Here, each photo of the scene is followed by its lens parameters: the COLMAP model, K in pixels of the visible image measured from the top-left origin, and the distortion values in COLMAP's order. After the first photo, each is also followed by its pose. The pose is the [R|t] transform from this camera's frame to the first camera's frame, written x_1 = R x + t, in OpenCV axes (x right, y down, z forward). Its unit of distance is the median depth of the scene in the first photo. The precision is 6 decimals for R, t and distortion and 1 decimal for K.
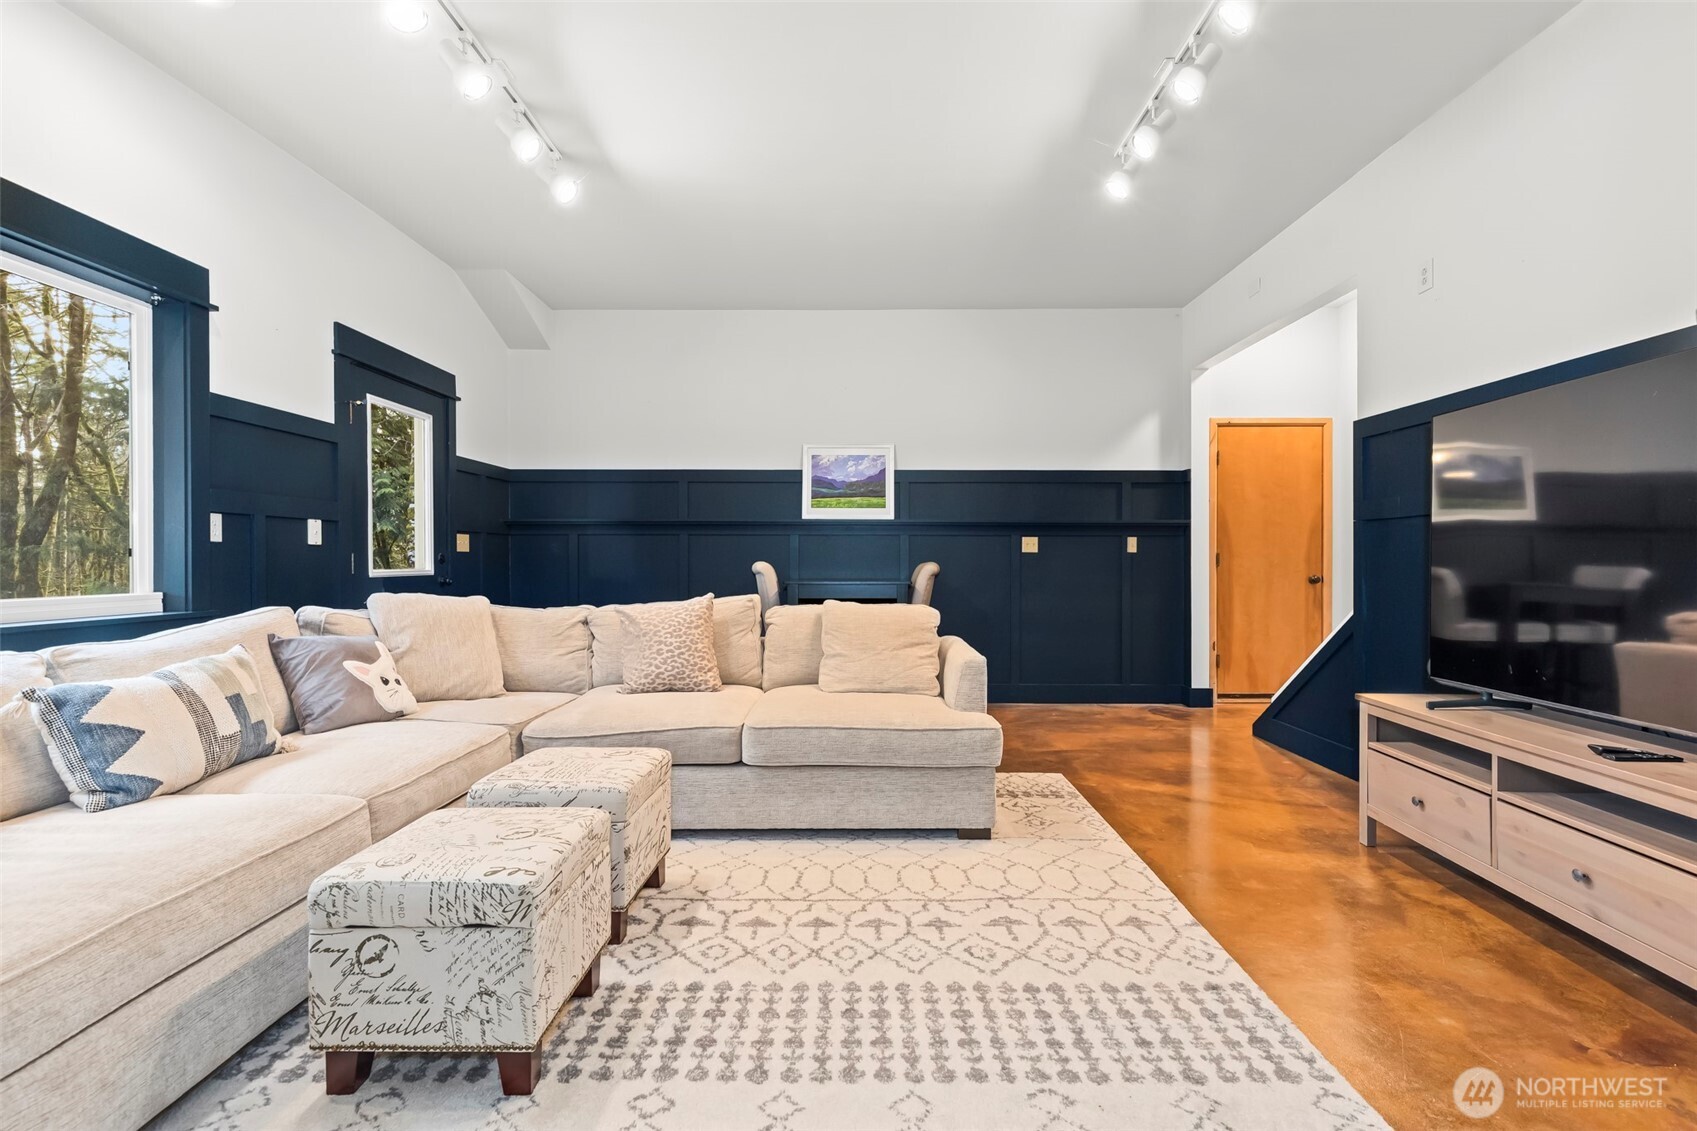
lens RADIAL K [[751.5, 0, 860.7], [0, 751.5, 566.4], [0, 0, 1]] dist [-0.002691, -0.000277]
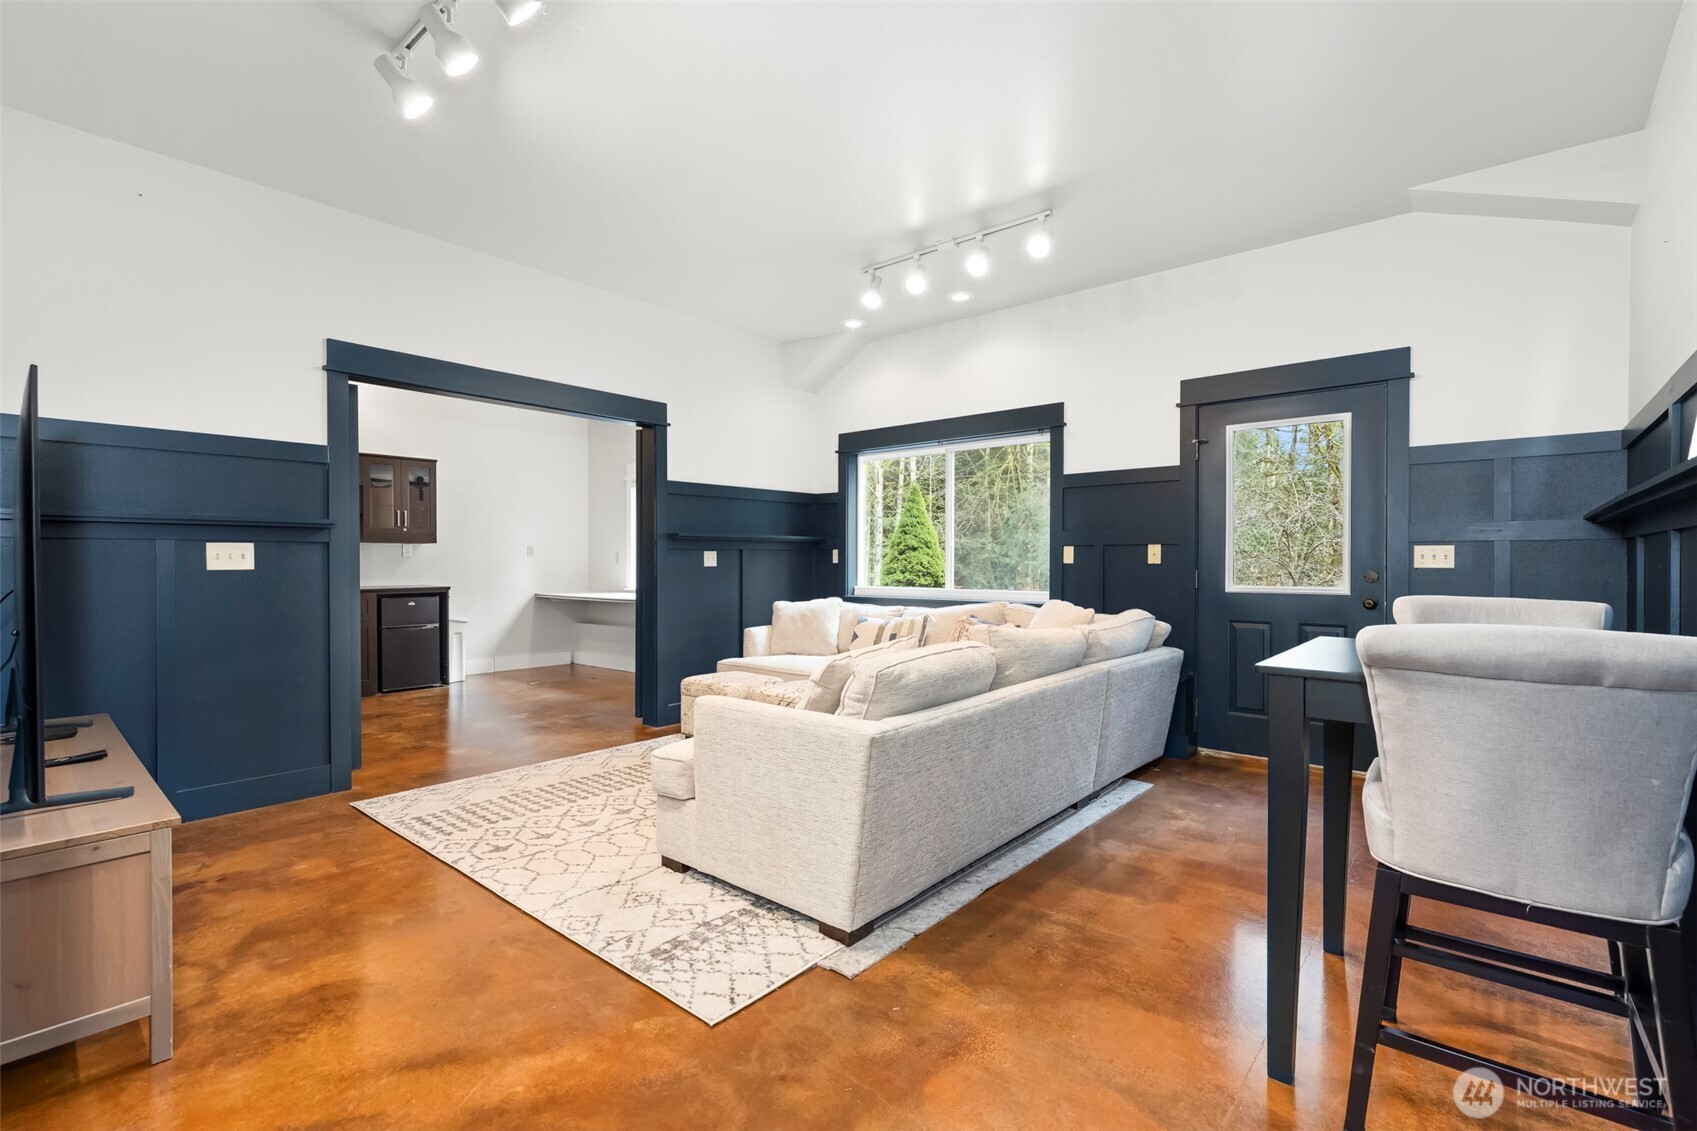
lens RADIAL K [[751.5, 0, 856.1], [0, 751.5, 563.7], [0, 0, 1]] dist [-0.002691, -0.000277]
pose [[-0.636356, 0.007265, -0.771361, 1.249204], [-0.003525, 0.999918, 0.012325, -0.087241], [0.771387, 0.010562, -0.636279, 2.936325]]
